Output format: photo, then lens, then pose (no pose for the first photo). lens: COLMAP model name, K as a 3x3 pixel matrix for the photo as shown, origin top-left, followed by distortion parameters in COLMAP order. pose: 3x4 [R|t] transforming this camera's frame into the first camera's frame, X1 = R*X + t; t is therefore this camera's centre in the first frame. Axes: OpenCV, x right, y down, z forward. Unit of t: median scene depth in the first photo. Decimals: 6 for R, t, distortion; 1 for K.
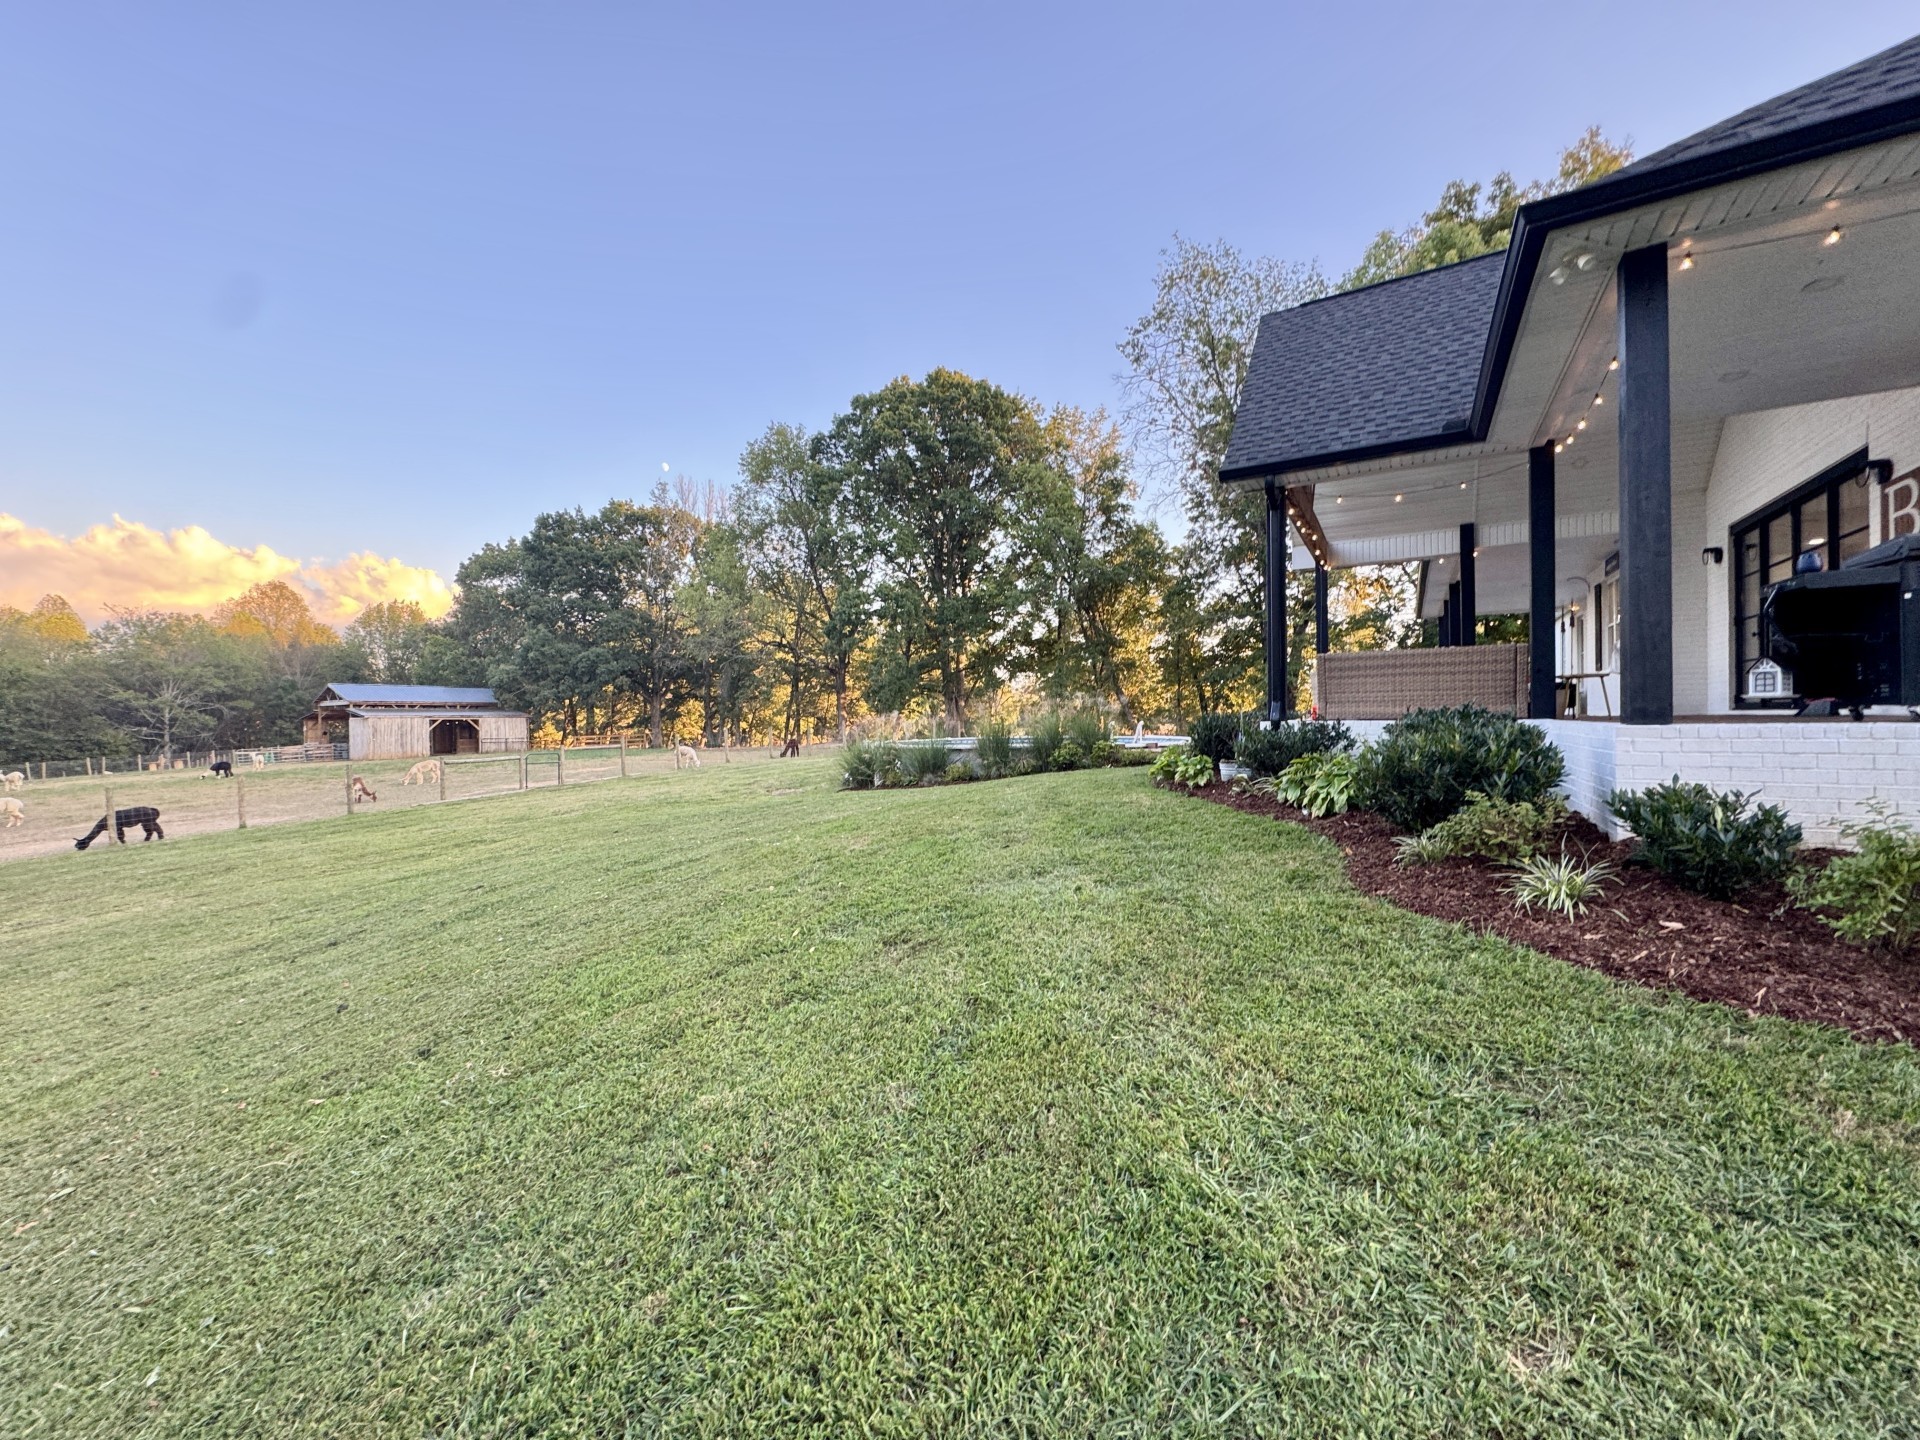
lens RADIAL K [[768.1, 0, 962.6], [0, 768.1, 722.5], [0, 0, 1]] dist [-0.005407, 0.000634]
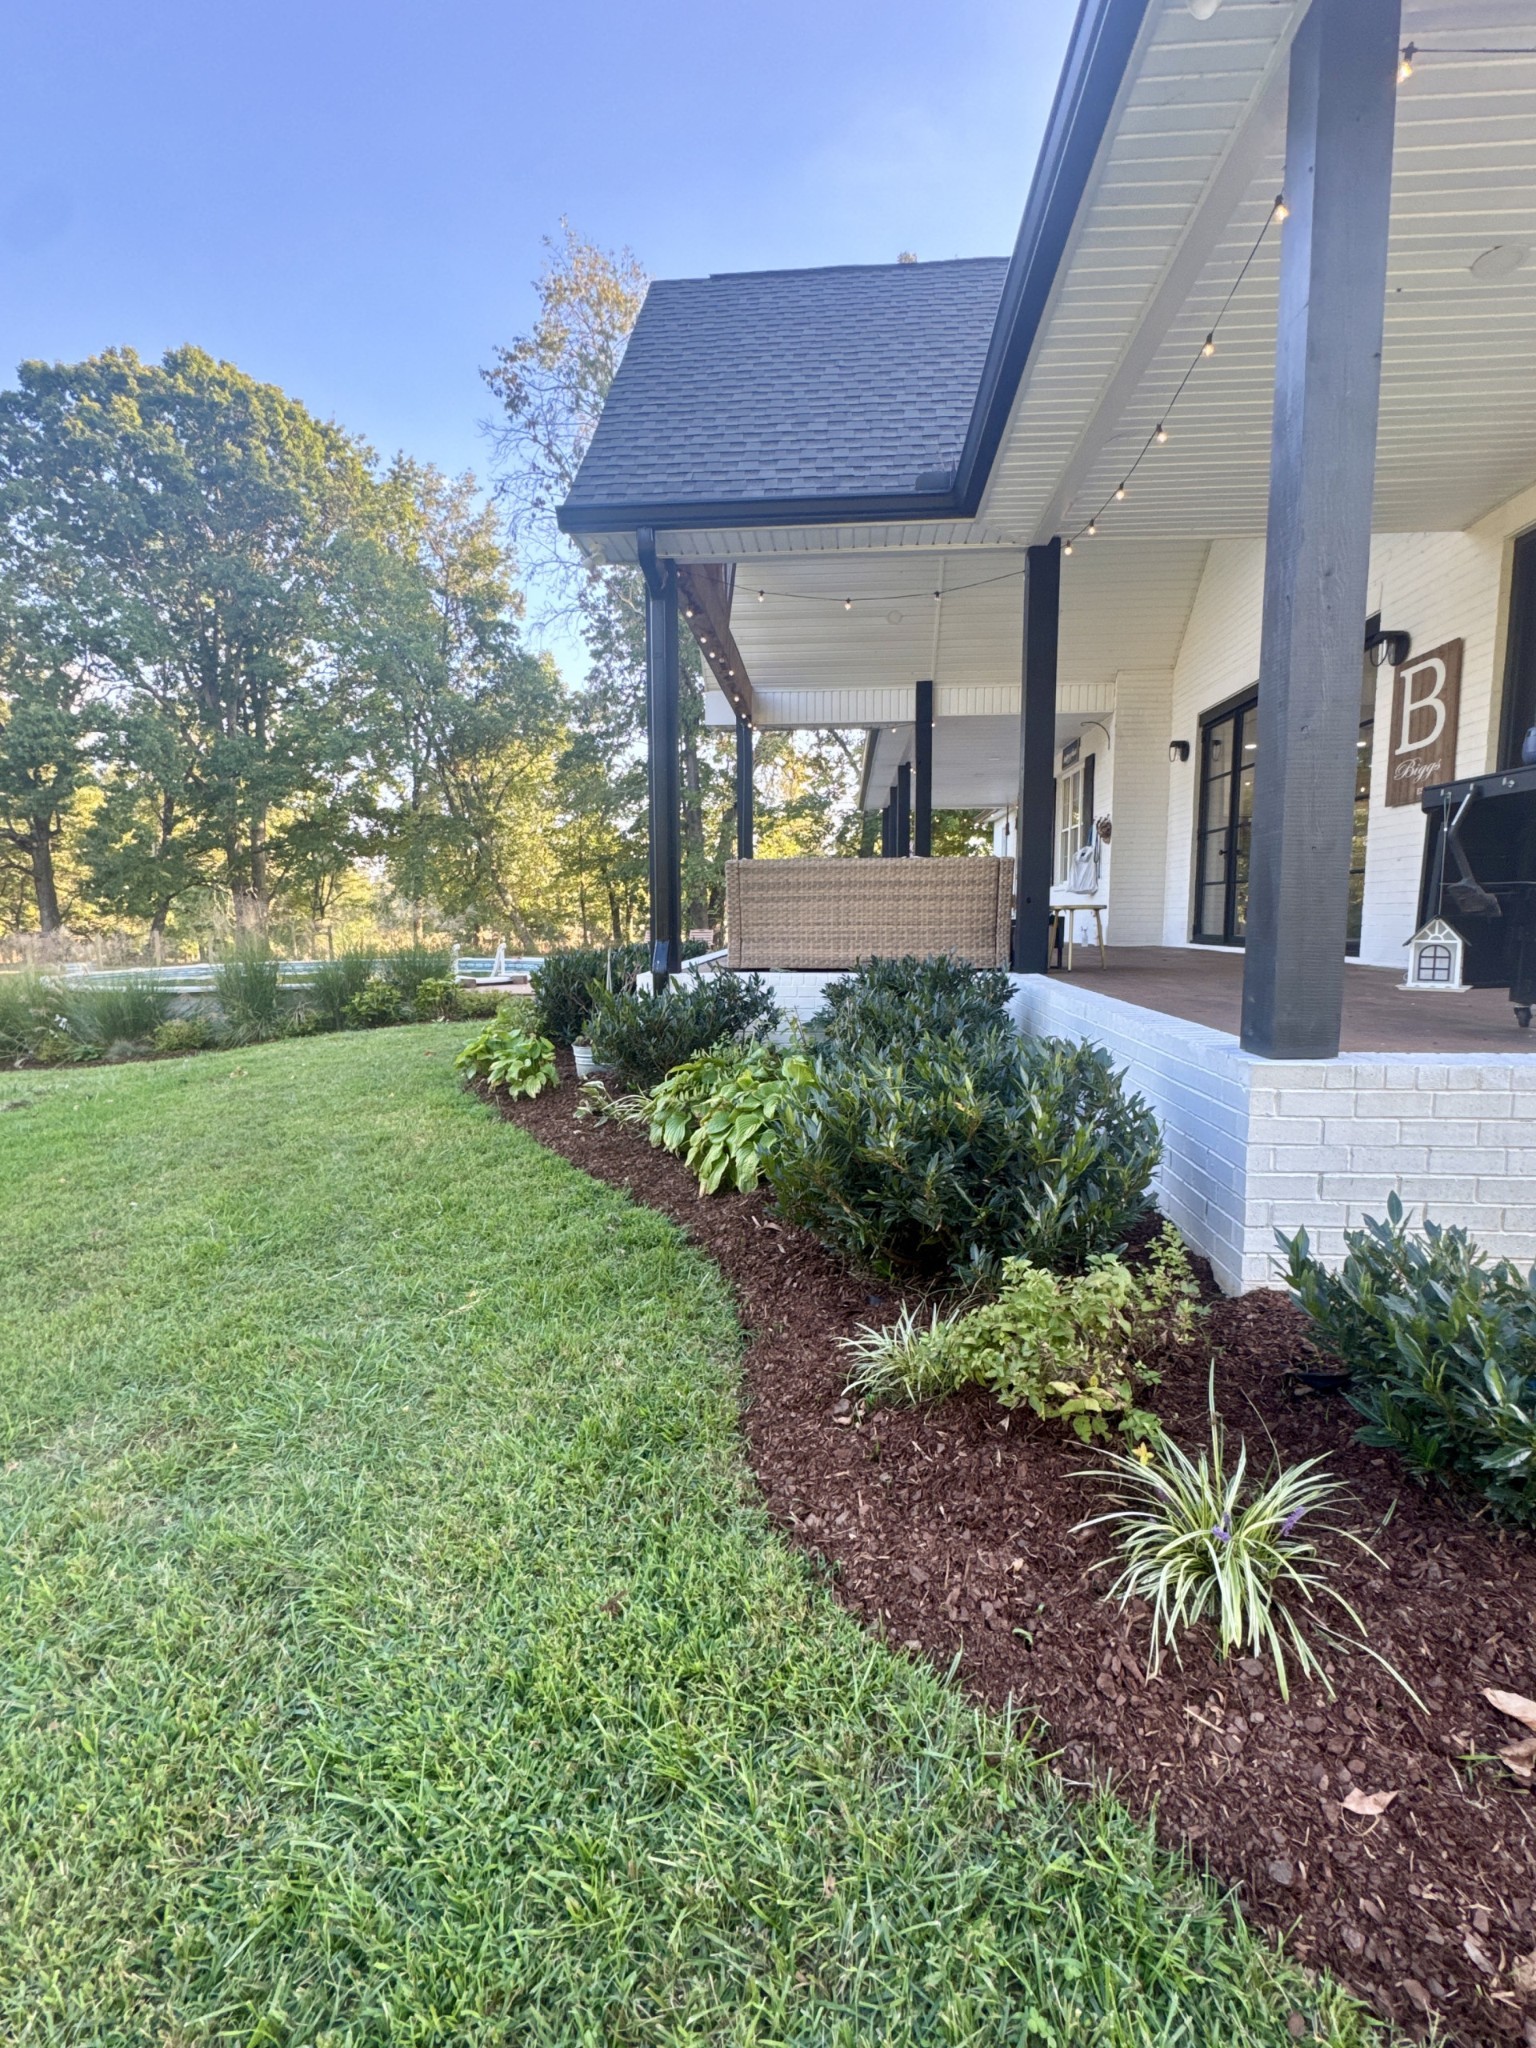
lens RADIAL K [[819.3, 0, 777.8], [0, 819.3, 1009.9], [0, 0, 1]] dist [-0.005407, 0.000634]
pose [[0.899791, -0.050213, 0.433423, 0.117129], [-0.004570, 0.992217, 0.124437, -0.029015], [-0.436298, -0.113947, 0.892558, 0.216279]]
